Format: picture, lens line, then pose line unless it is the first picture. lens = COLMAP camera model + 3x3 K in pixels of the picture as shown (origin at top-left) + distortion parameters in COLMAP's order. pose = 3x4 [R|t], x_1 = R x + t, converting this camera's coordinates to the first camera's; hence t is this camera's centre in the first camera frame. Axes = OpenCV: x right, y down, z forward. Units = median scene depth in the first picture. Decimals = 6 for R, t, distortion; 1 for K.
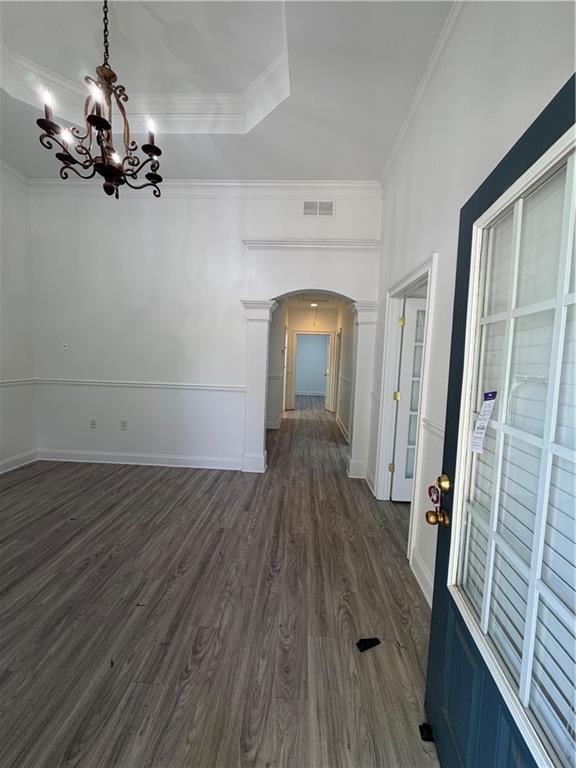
lens RADIAL K [[307.8, 0, 289.0], [0, 307.8, 382.8], [0, 0, 1]] dist [0.001520, 0.001820]
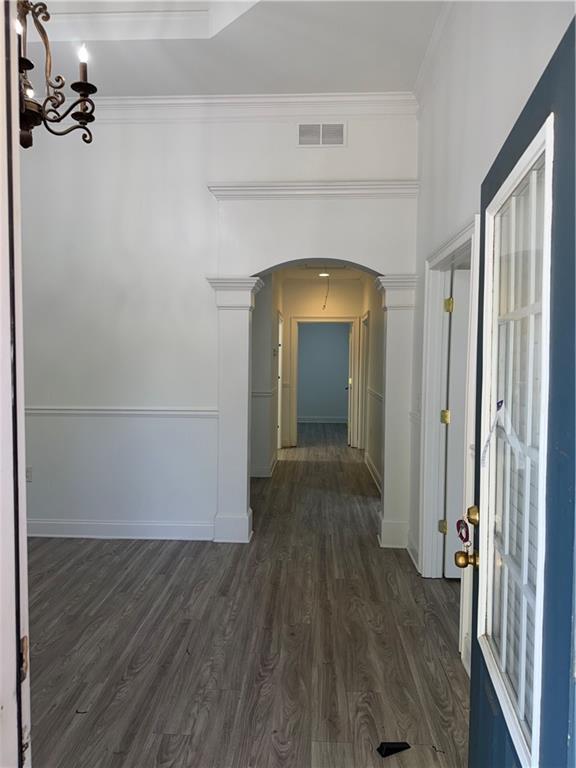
lens RADIAL K [[528.5, 0, 283.6], [0, 528.5, 385.8], [0, 0, 1]] dist [0.061565, -0.080702]
pose [[0.999604, -0.026606, -0.009108, 0.013805], [0.026283, 0.999079, -0.033906, 0.006421], [0.010002, 0.033653, 0.999384, -0.150573]]
